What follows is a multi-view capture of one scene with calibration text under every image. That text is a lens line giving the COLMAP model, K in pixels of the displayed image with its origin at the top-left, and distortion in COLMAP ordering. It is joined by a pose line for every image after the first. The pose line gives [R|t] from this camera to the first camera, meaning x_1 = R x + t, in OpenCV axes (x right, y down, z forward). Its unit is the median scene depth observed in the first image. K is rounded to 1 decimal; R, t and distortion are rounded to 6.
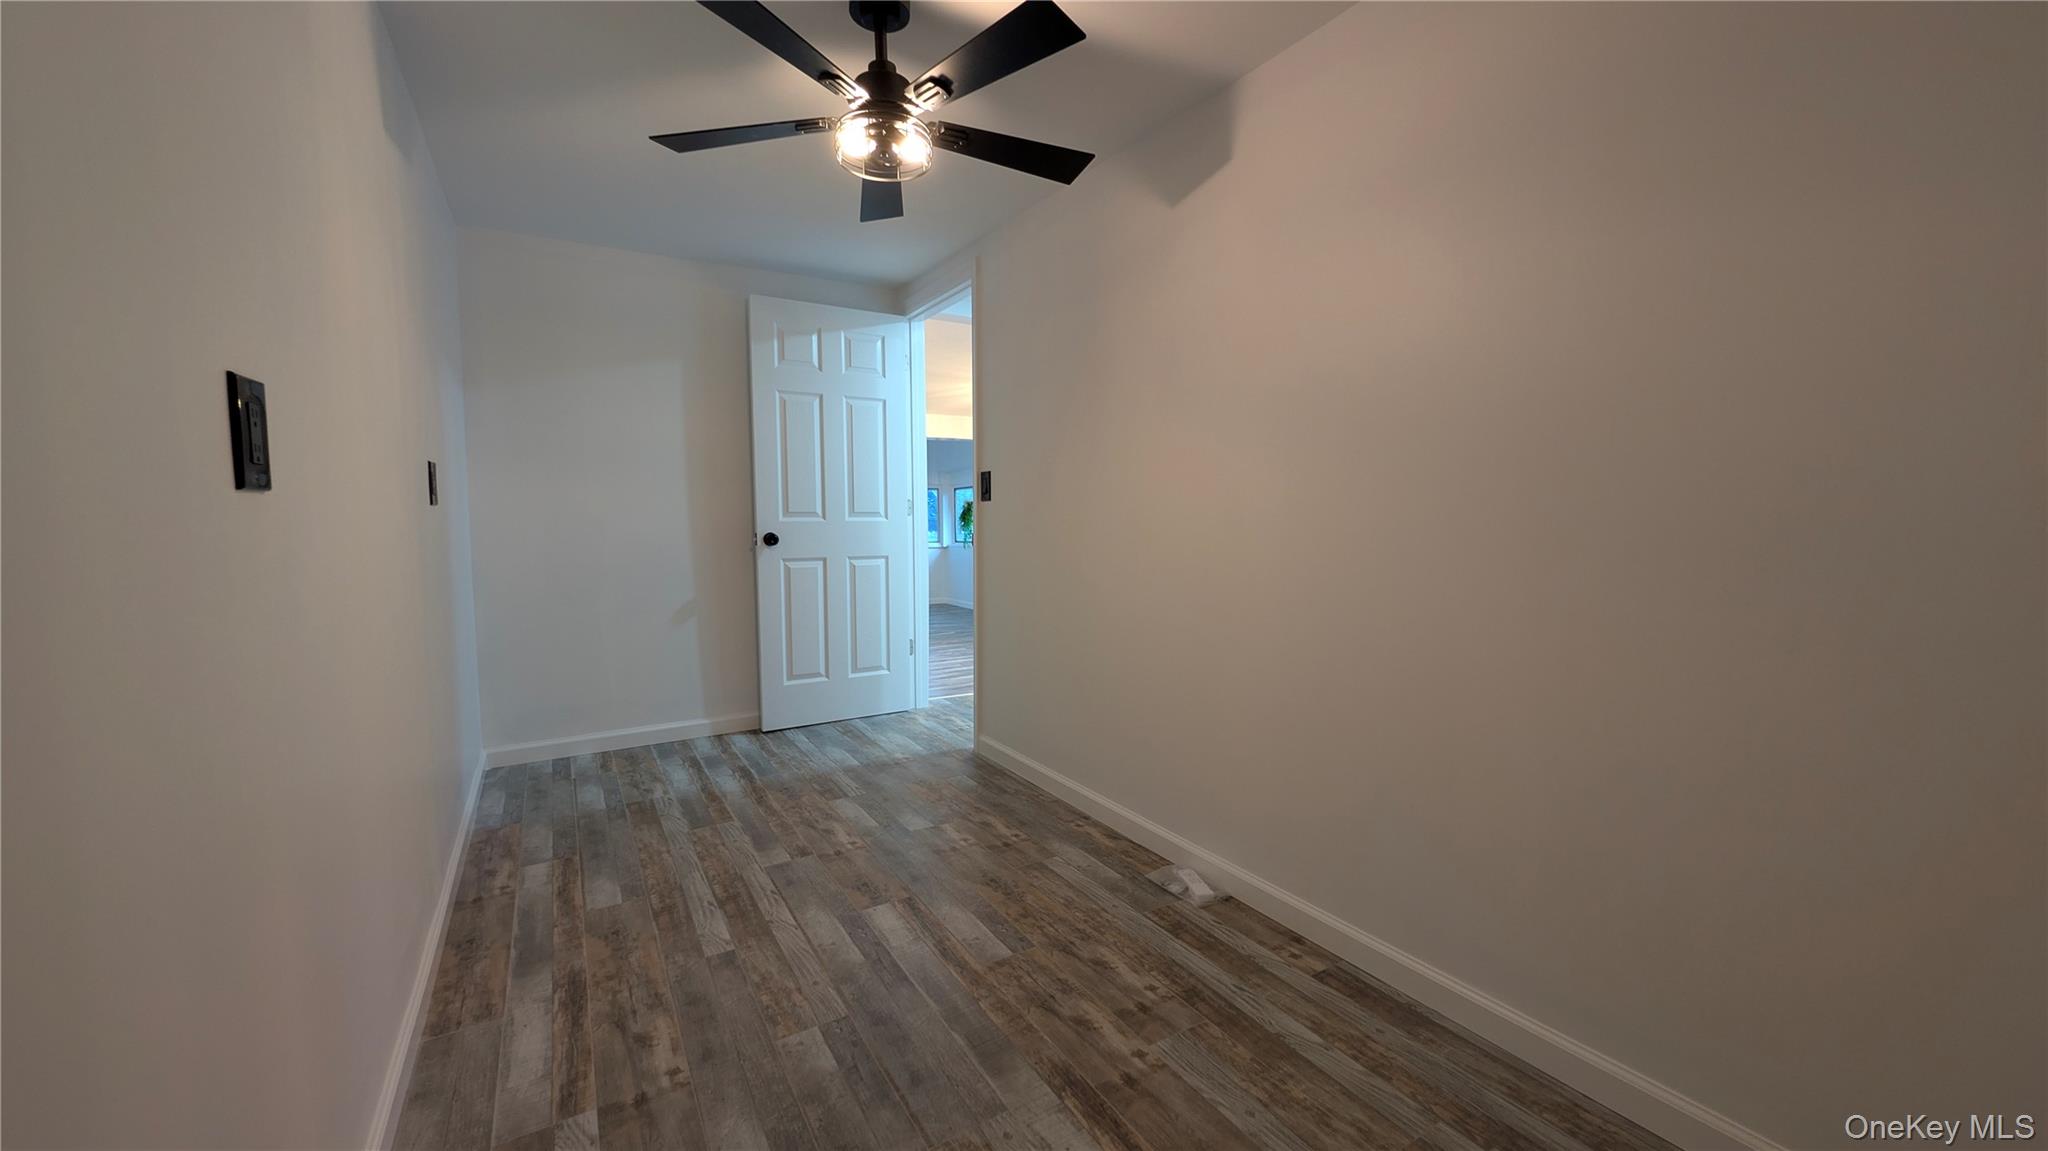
lens RADIAL K [[774.8, 0, 1018.4], [0, 774.8, 579.6], [0, 0, 1]] dist [0.000121, 0.000010]
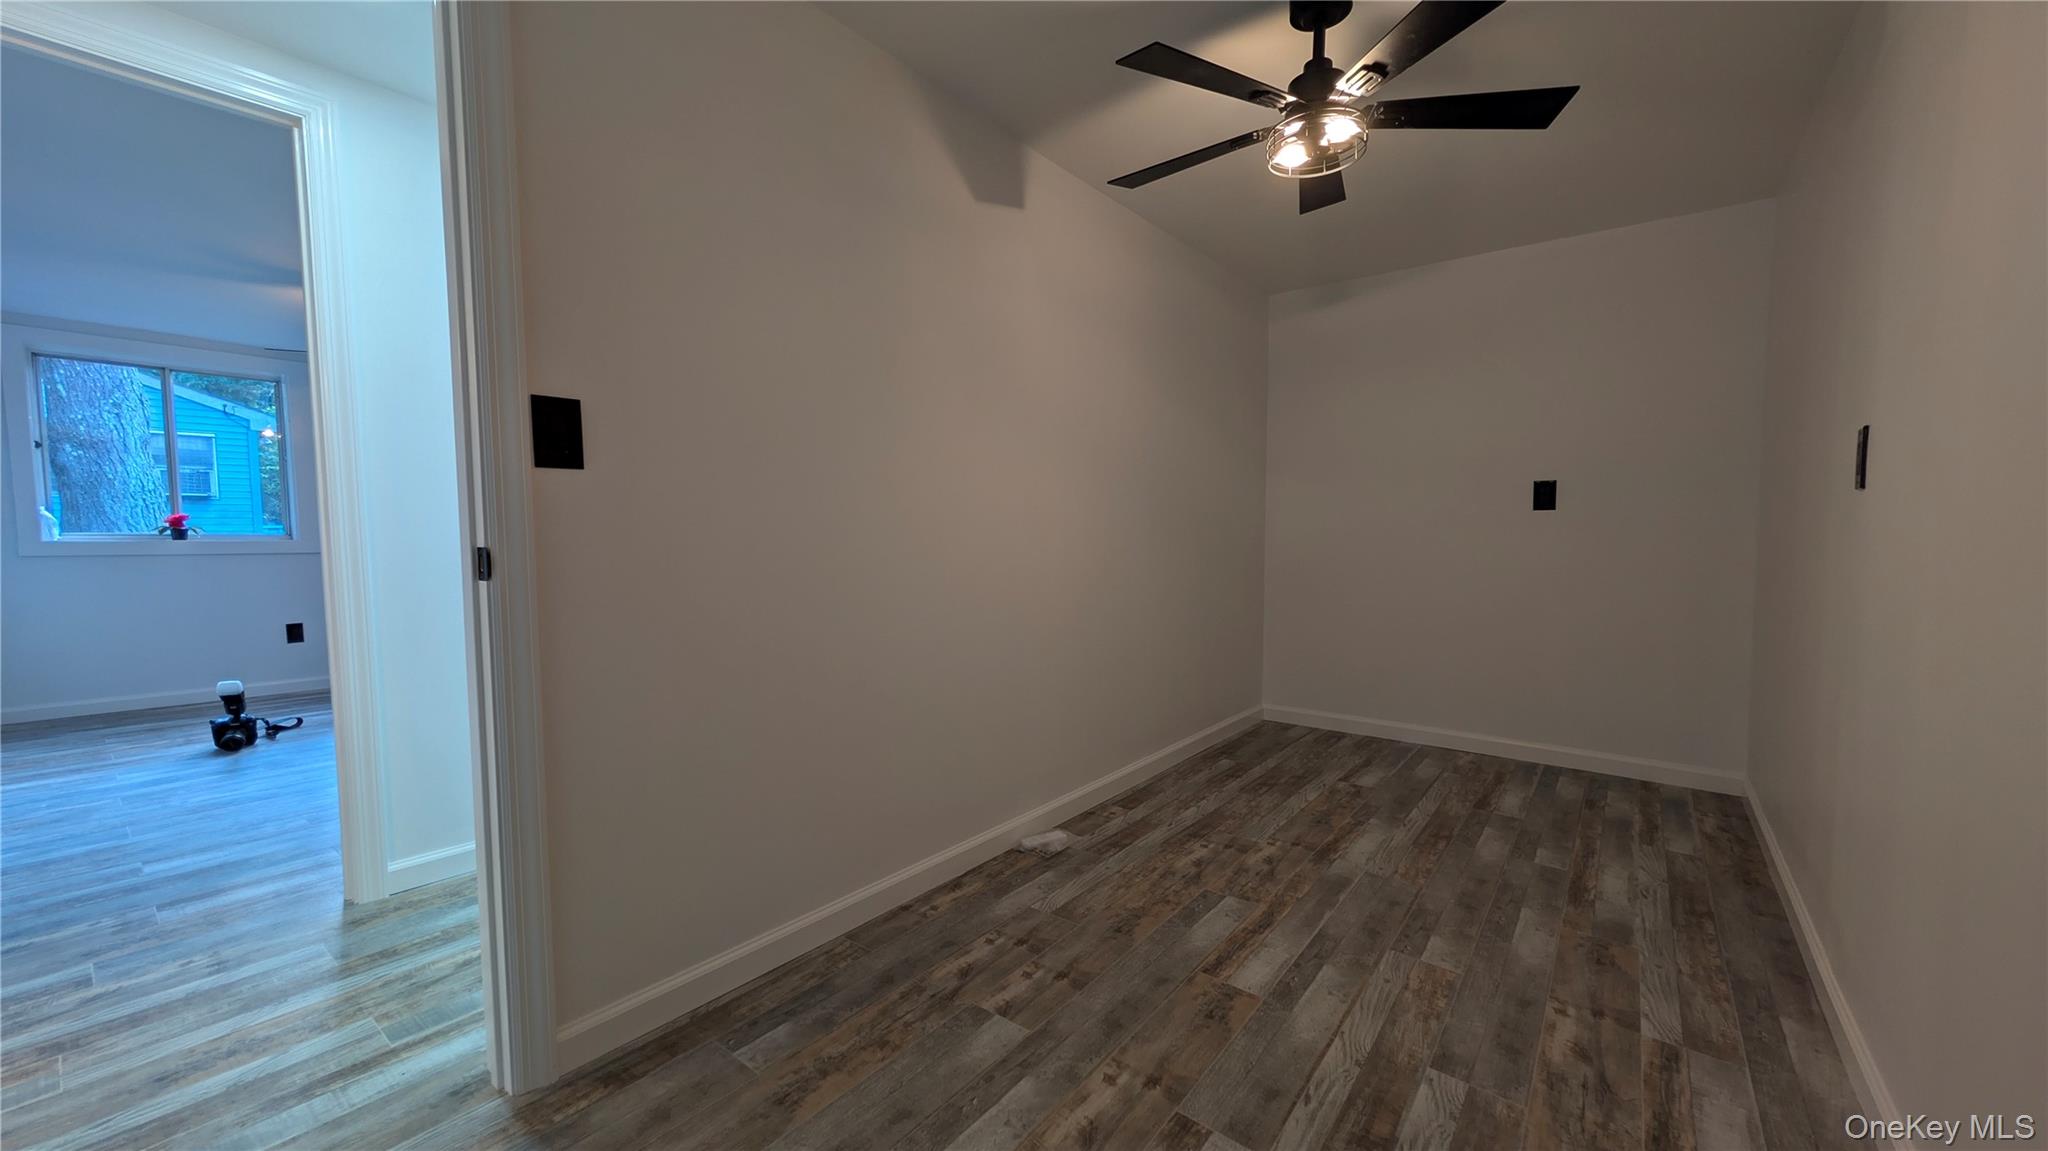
lens RADIAL K [[742.5, 0, 1019.2], [0, 742.5, 587.6], [0, 0, 1]] dist [0.000535, 0.000257]
pose [[-0.337097, -0.070010, 0.938863, -0.931900], [0.079305, 0.991575, 0.102415, -0.114574], [-0.938124, 0.108980, -0.328705, 1.643858]]
